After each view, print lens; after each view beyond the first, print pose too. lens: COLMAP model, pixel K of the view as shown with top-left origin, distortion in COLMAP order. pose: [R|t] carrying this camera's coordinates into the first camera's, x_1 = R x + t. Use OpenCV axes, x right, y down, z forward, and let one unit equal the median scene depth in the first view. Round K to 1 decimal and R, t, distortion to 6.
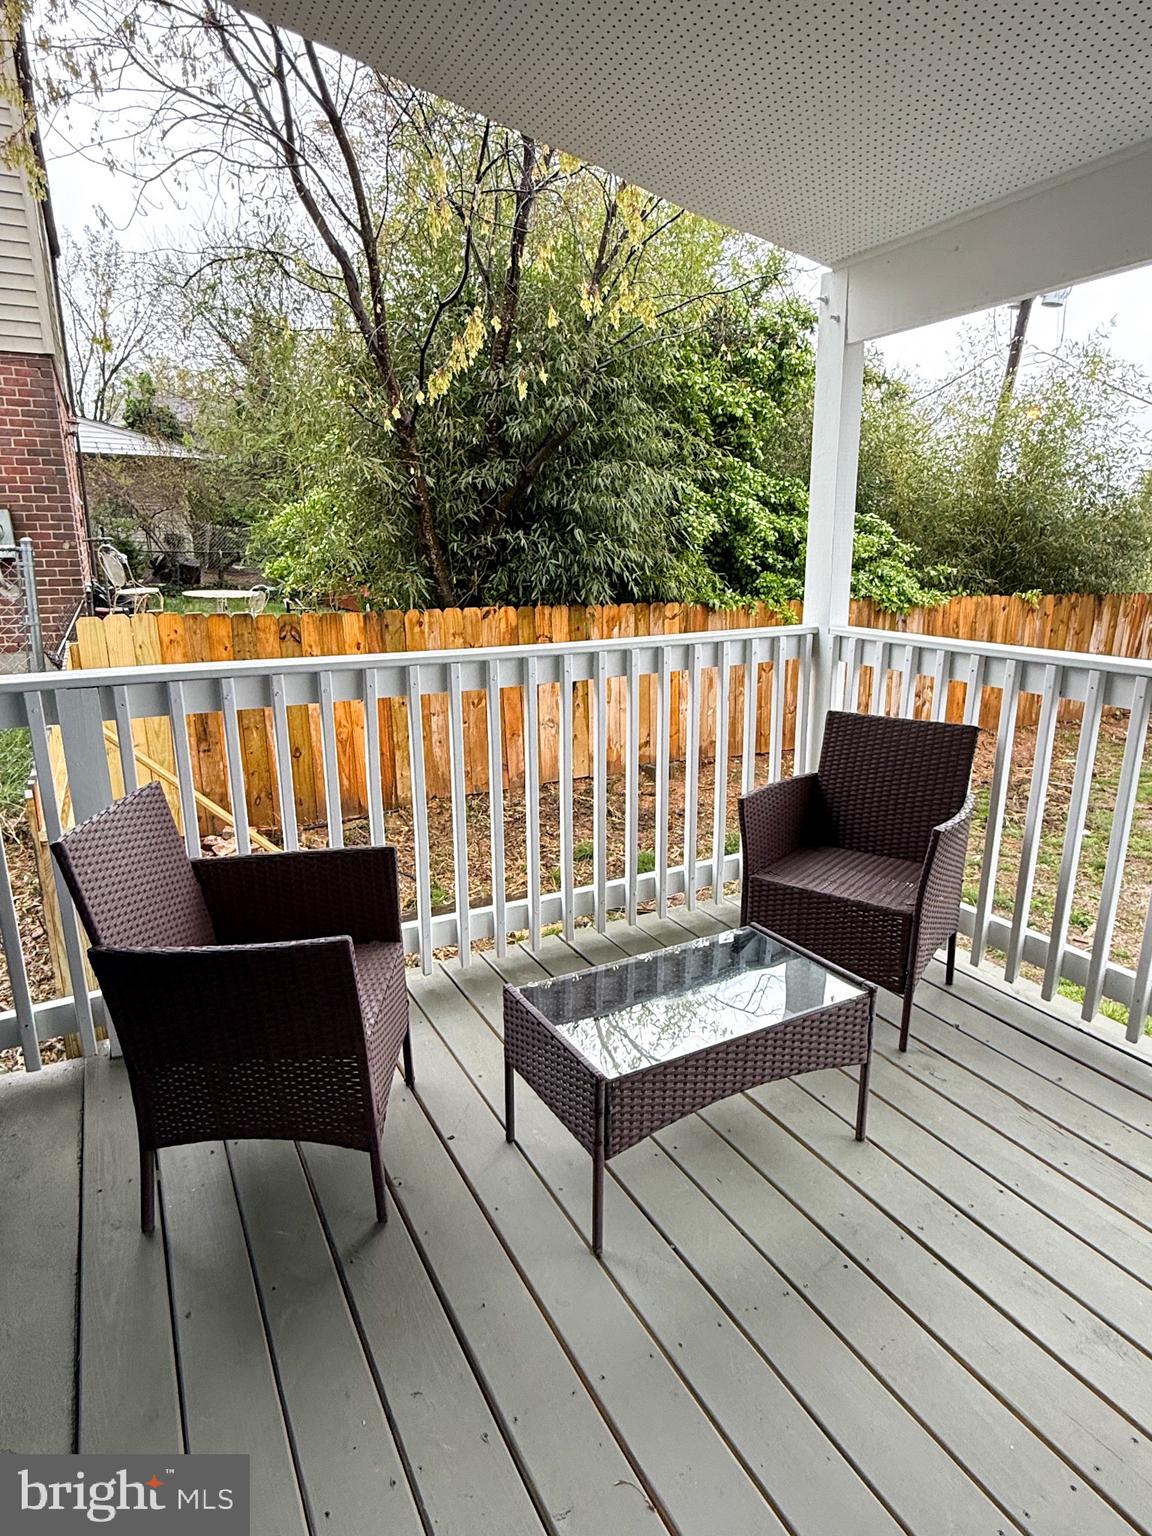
lens RADIAL K [[898.6, 0, 576.0], [0, 898.6, 768.0], [0, 0, 1]] dist [-0.000219, 0.000385]
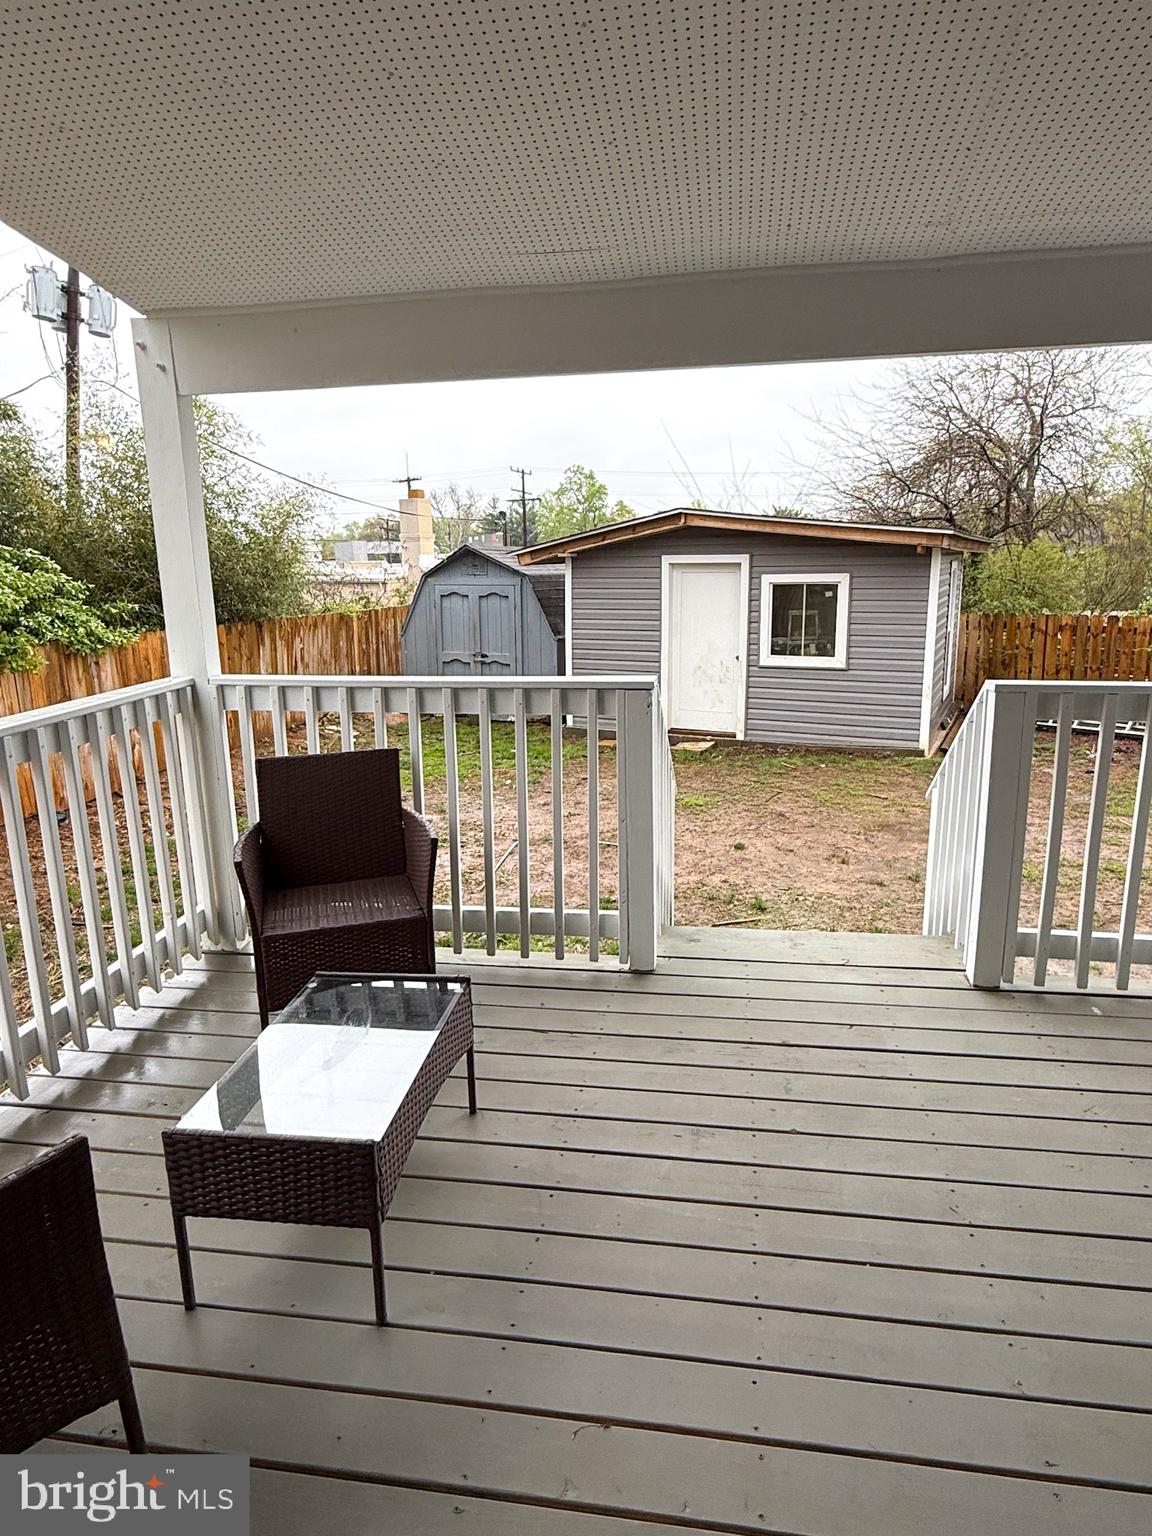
lens RADIAL K [[941.3, 0, 576.0], [0, 941.3, 768.0], [0, 0, 1]] dist [-0.000678, -0.000323]
pose [[0.593485, -0.182957, 0.783774, -0.126509], [0.211439, 0.975057, 0.067504, -0.018757], [-0.776575, 0.125658, 0.617366, 0.027186]]
